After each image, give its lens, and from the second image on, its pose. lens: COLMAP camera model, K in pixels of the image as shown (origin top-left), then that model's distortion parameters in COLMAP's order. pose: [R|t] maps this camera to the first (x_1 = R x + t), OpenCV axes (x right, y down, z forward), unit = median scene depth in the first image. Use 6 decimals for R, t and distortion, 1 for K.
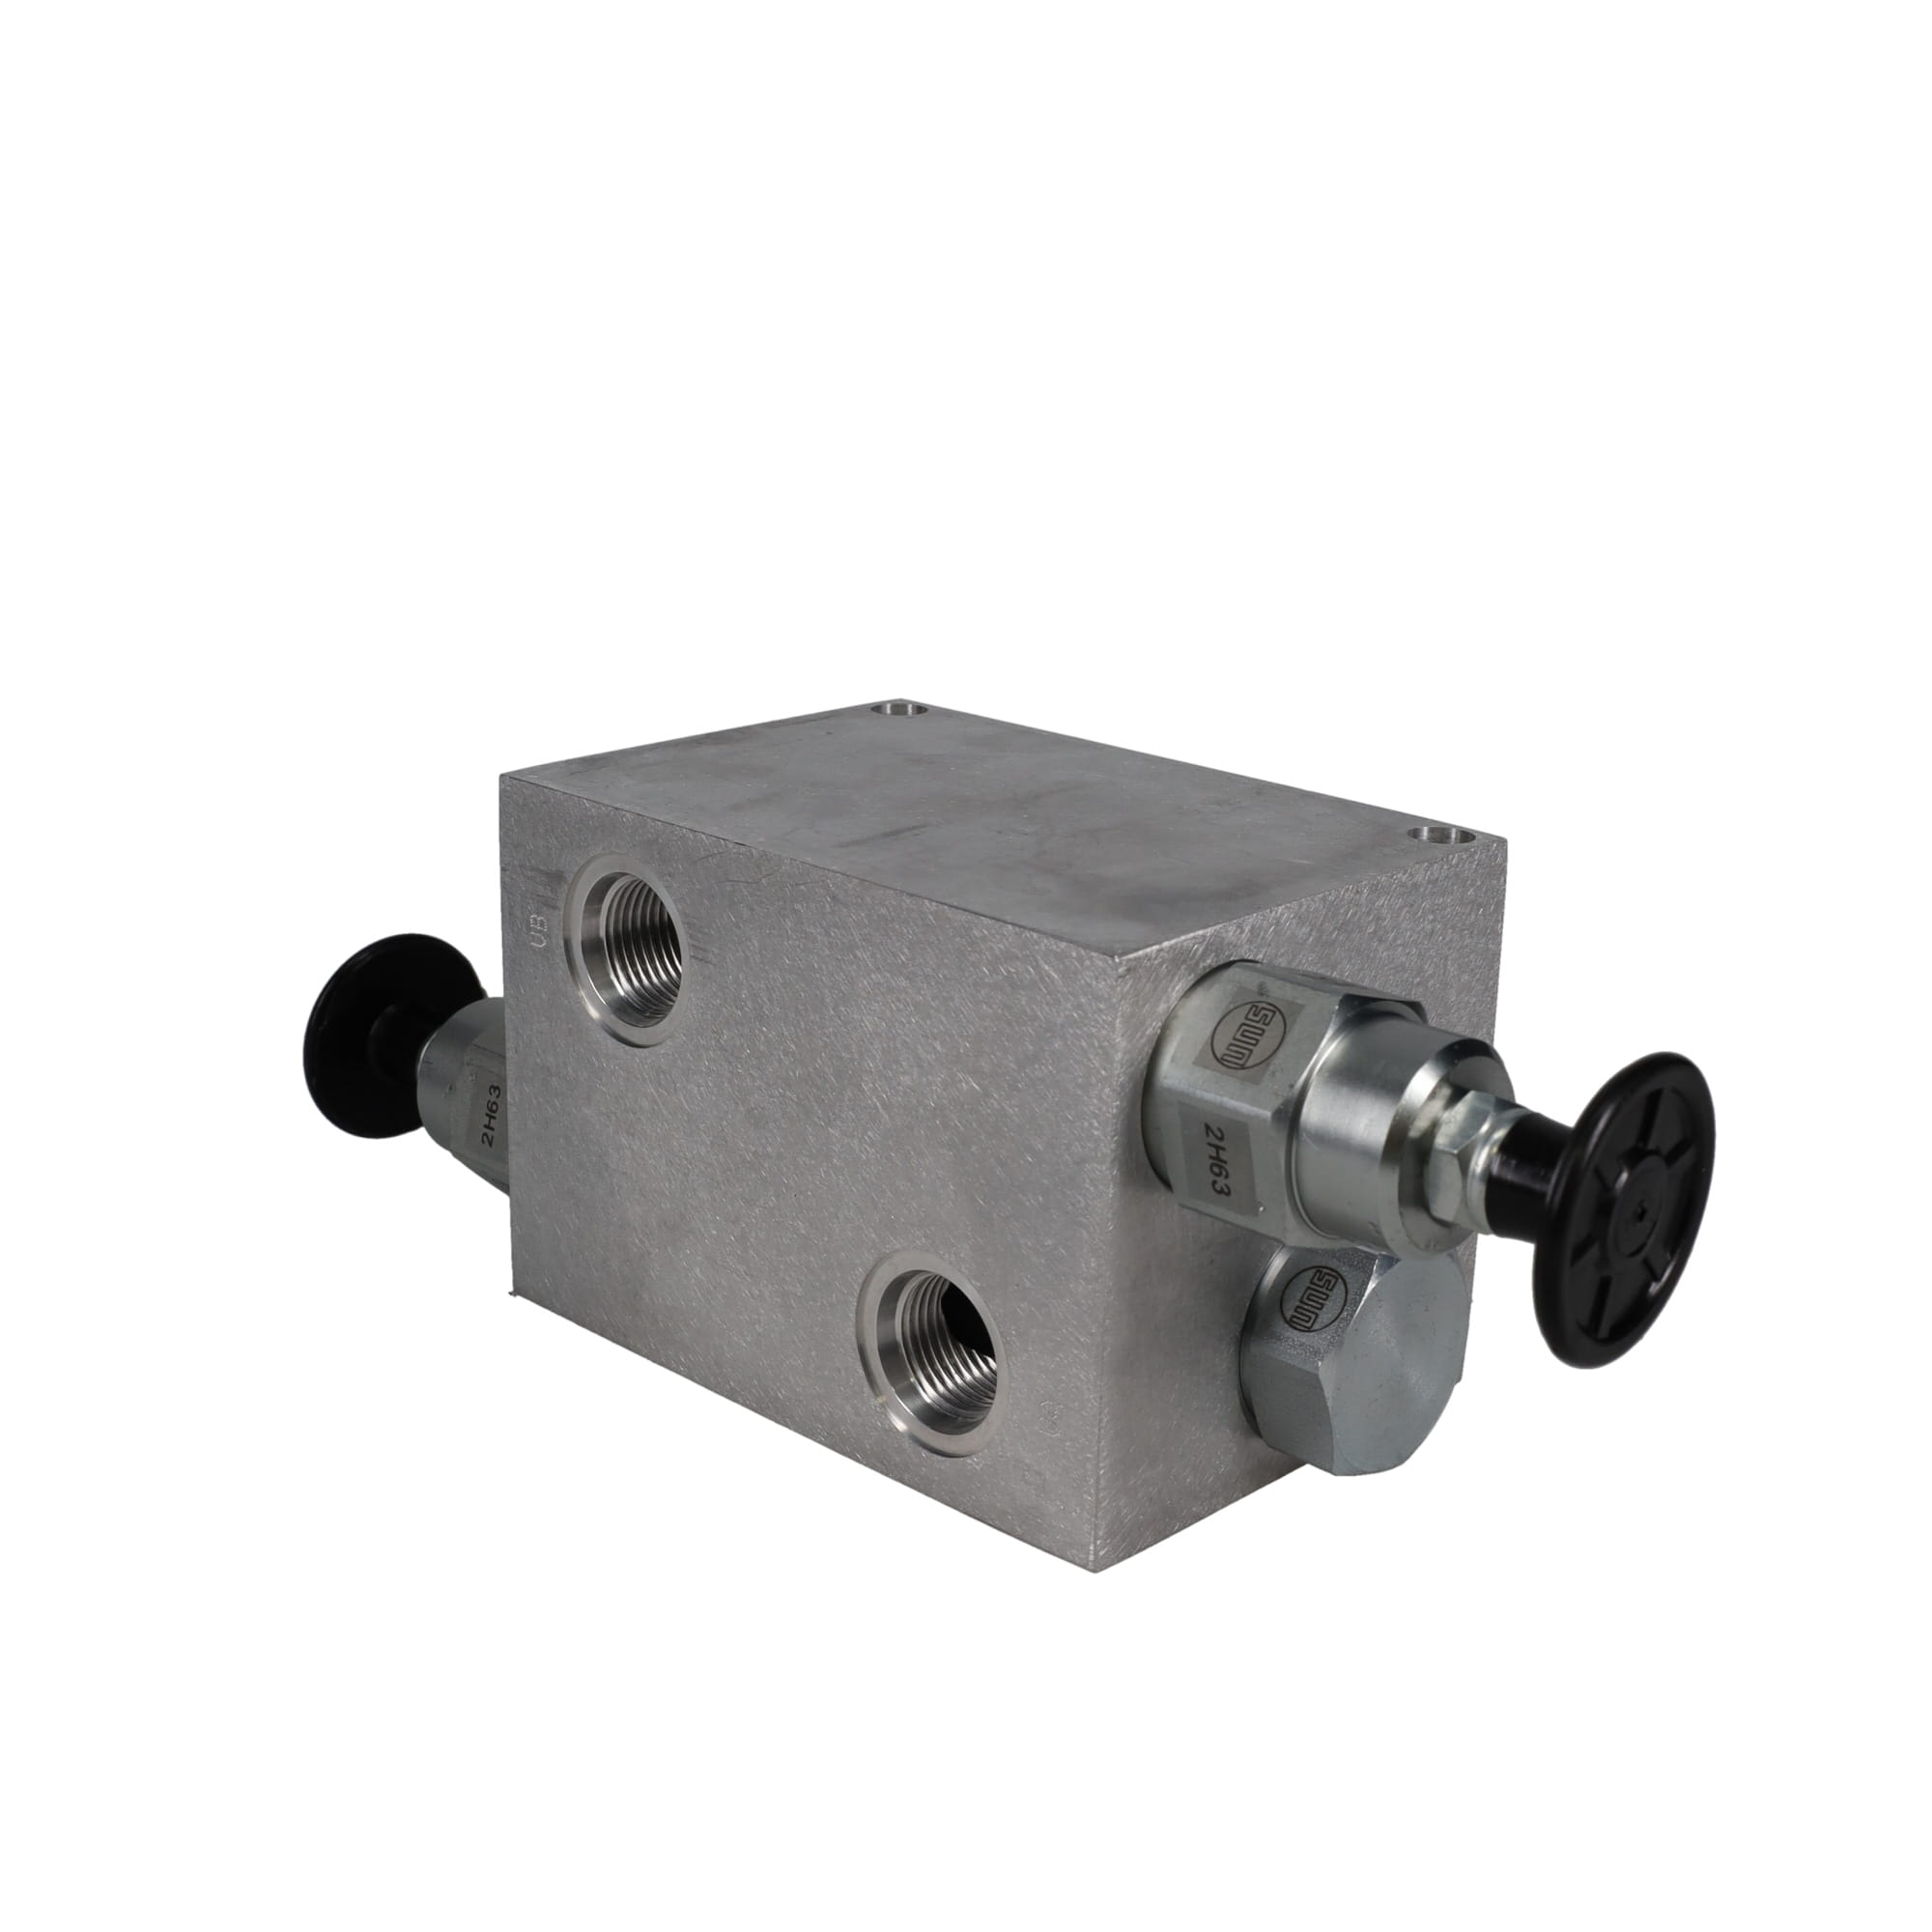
lens RADIAL K [[2830.0, 0, 966.0], [0, 2830.0, 966.0], [0, 0, 1]] dist [0.014359, -0.027568]
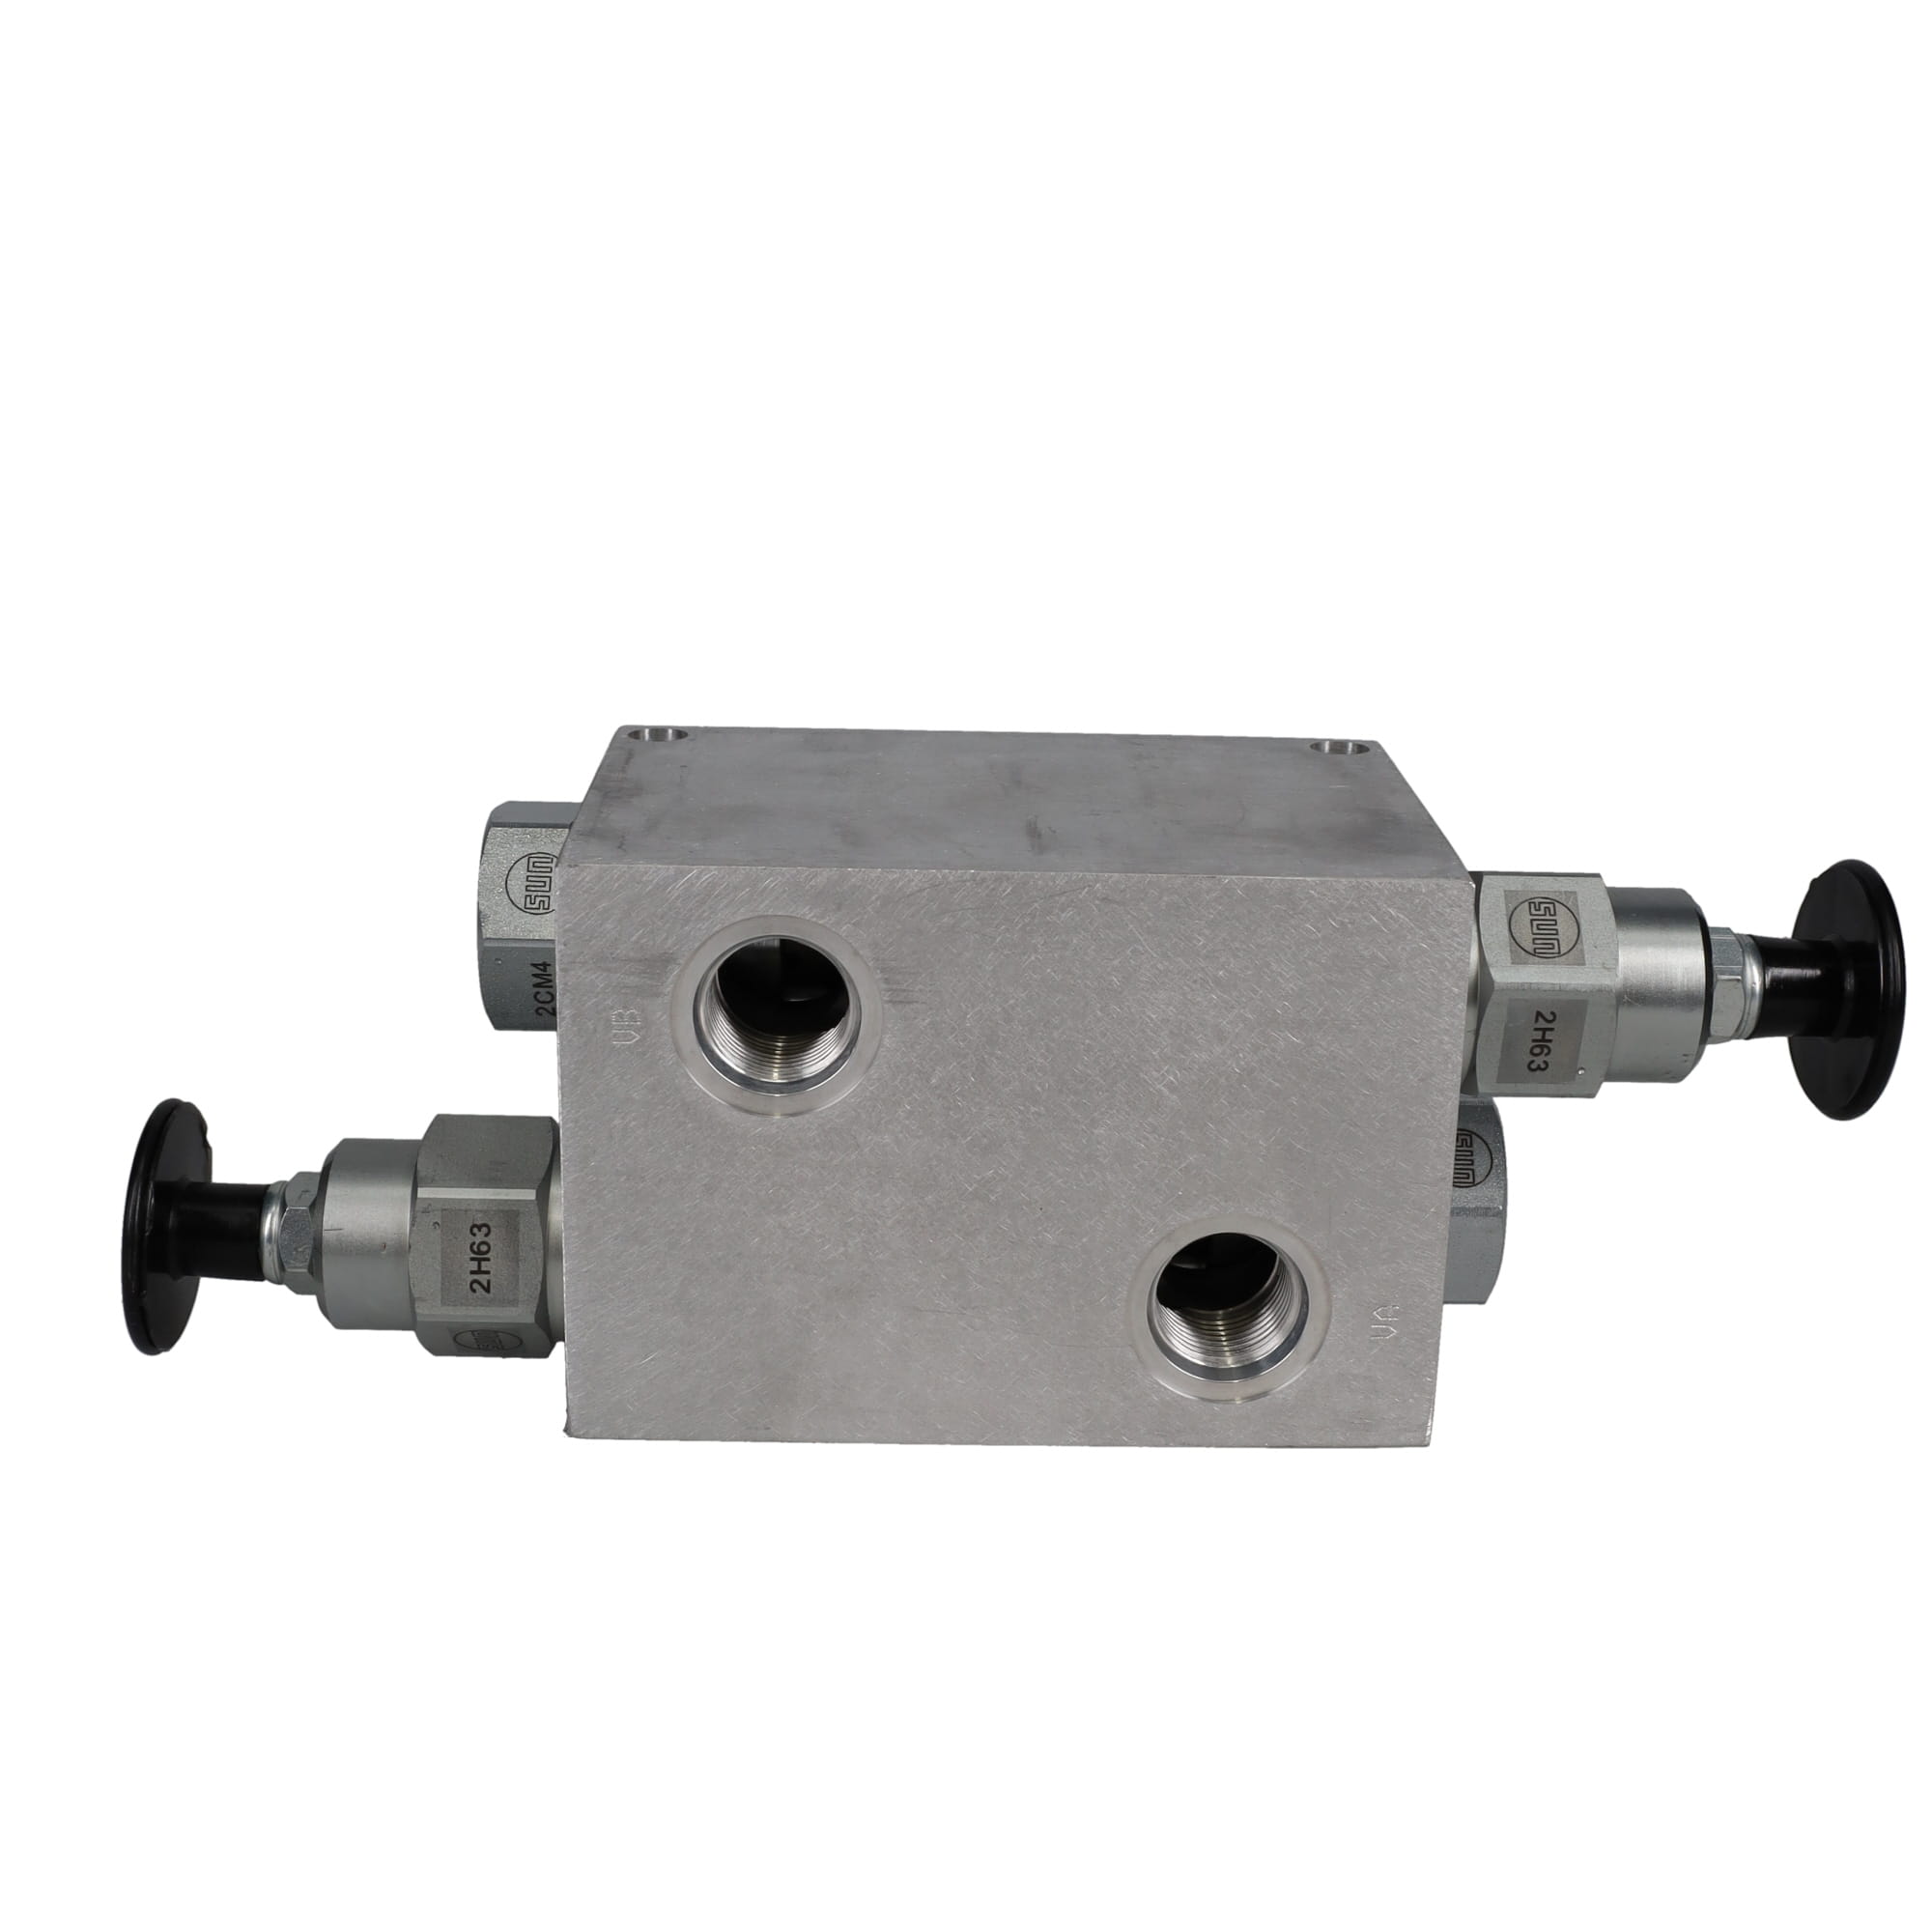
lens RADIAL K [[2830.0, 0, 966.0], [0, 2830.0, 966.0], [0, 0, 1]] dist [0.014359, -0.027568]
pose [[0.702332, -0.219184, 0.677266, -0.780565], [0.204325, 0.973453, 0.103152, -0.116895], [-0.681896, 0.065935, 0.728472, 0.306368]]
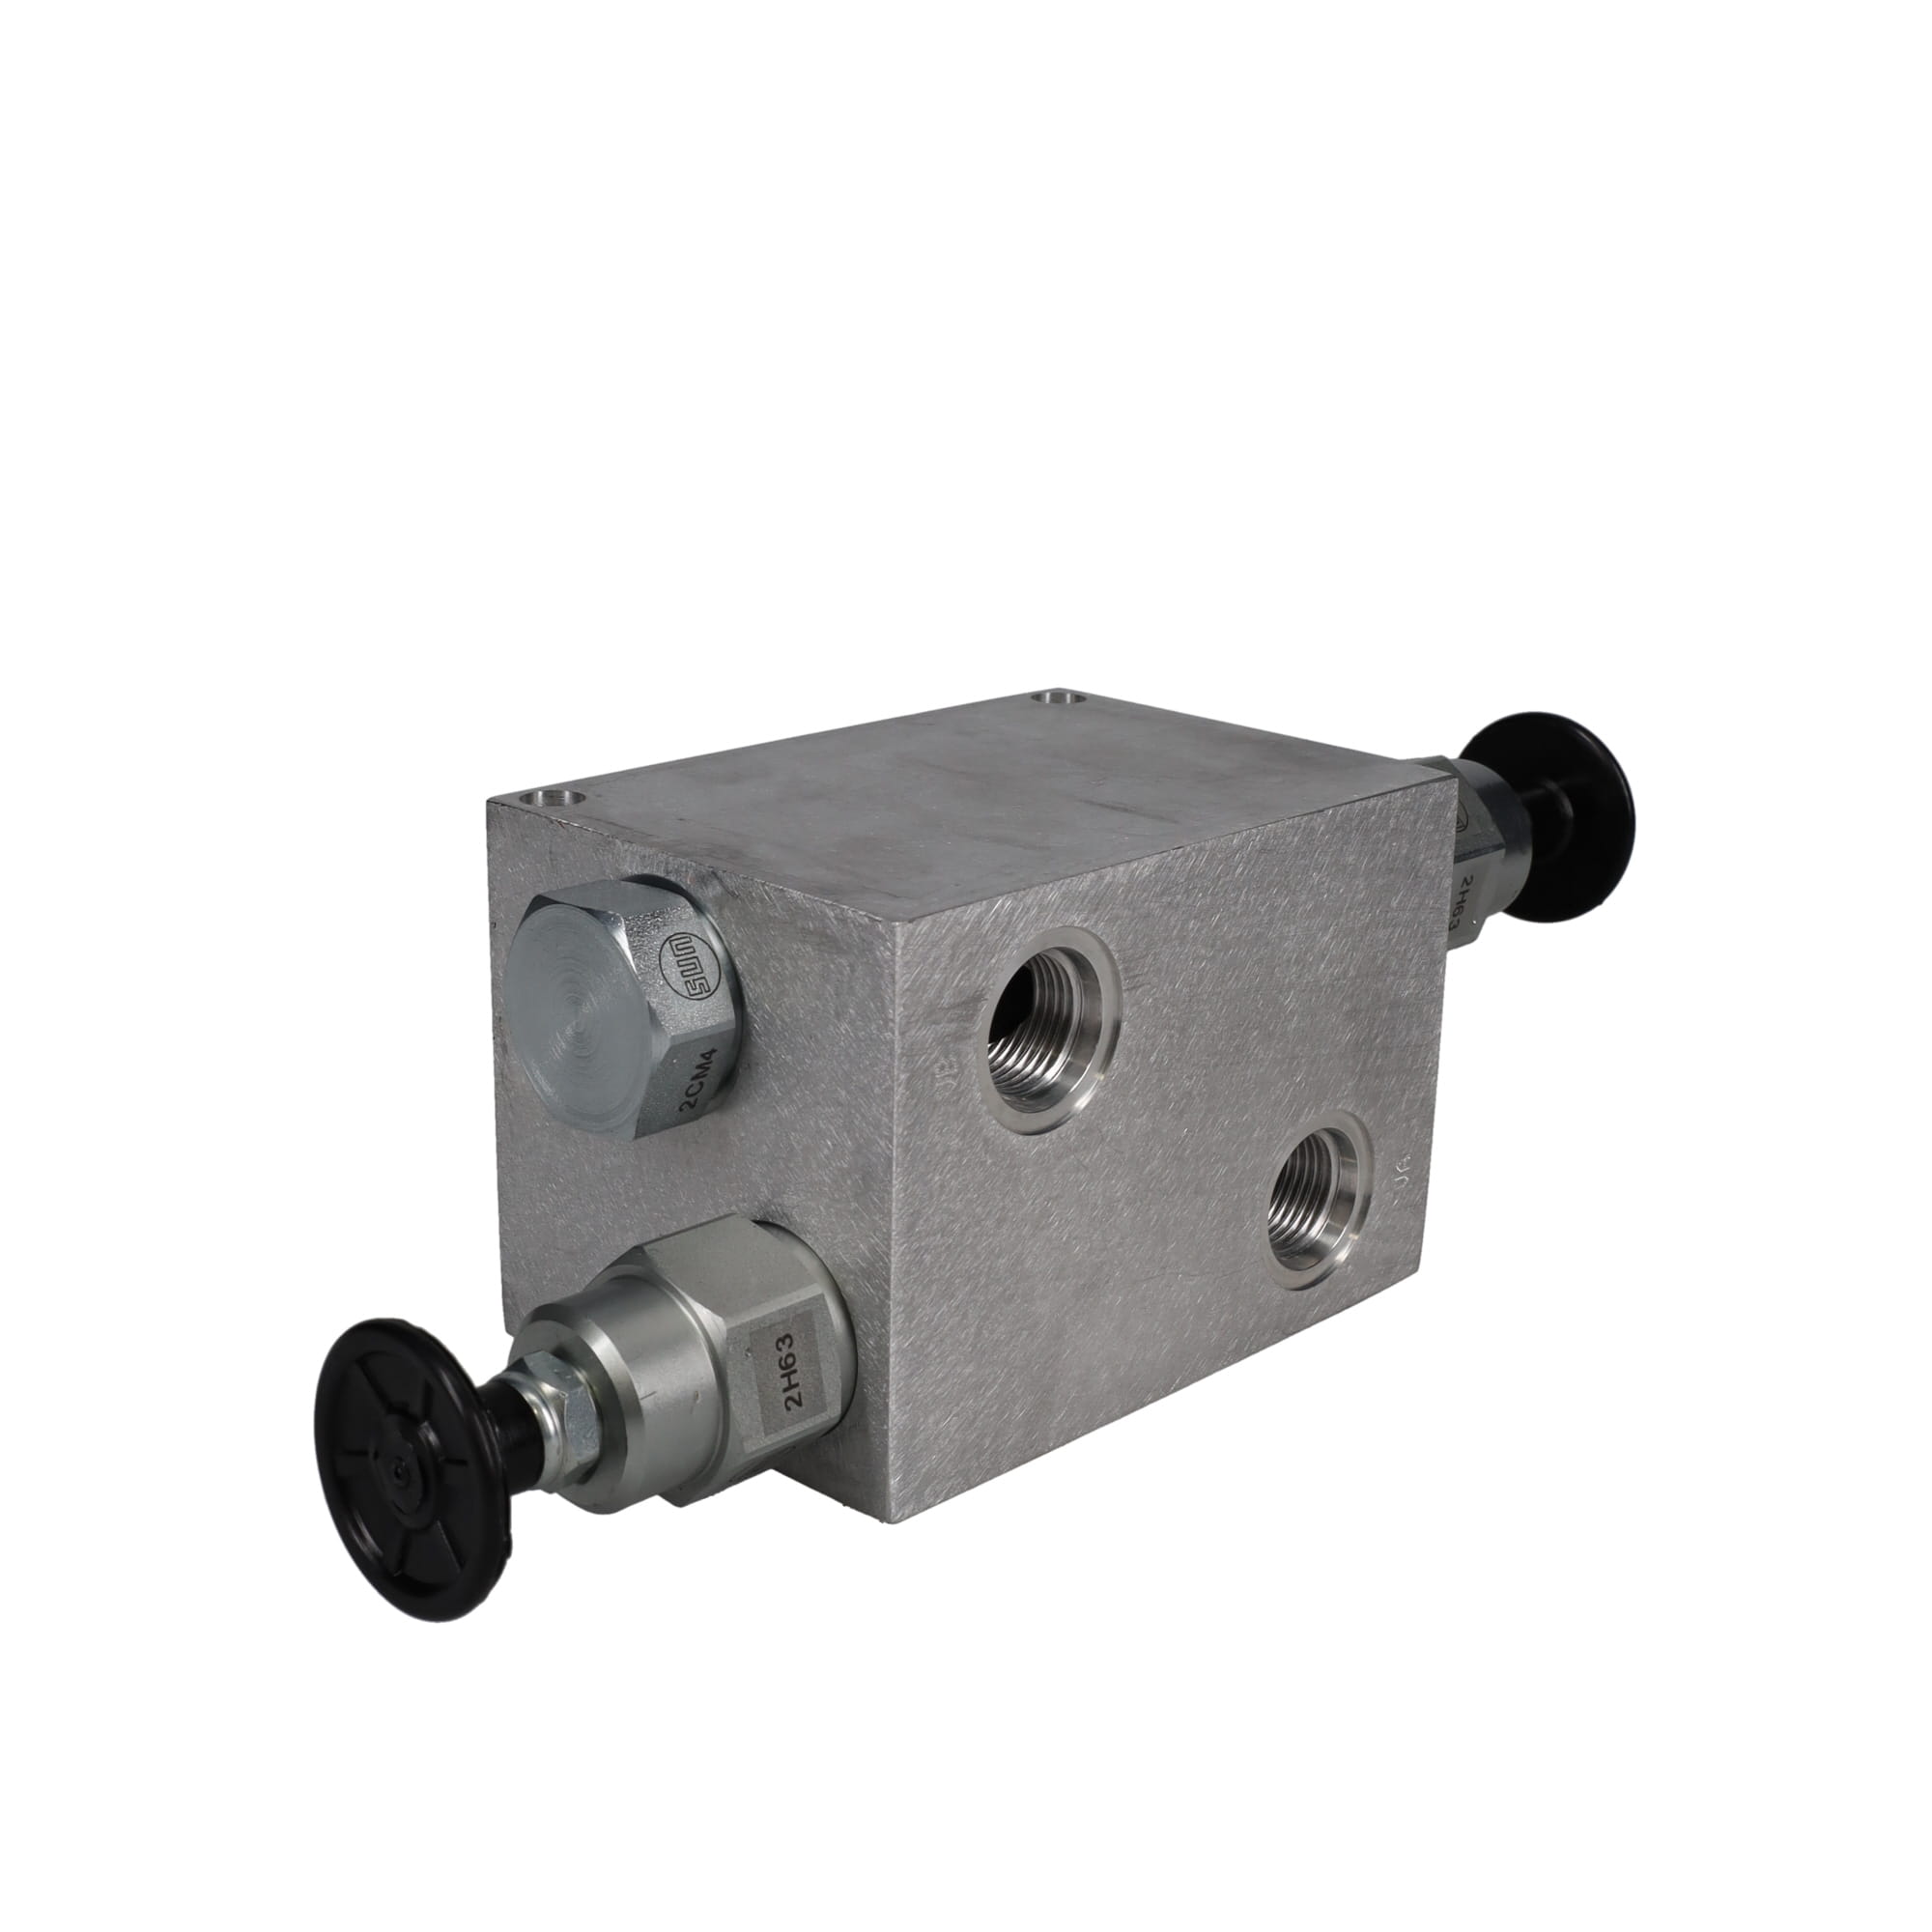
lens RADIAL K [[2830.0, 0, 966.0], [0, 2830.0, 966.0], [0, 0, 1]] dist [0.014359, -0.027568]
pose [[-0.004326, -0.322048, 0.946713, -1.094088], [0.274829, 0.909883, 0.310775, -0.353944], [-0.961483, 0.261528, 0.084572, 1.044264]]
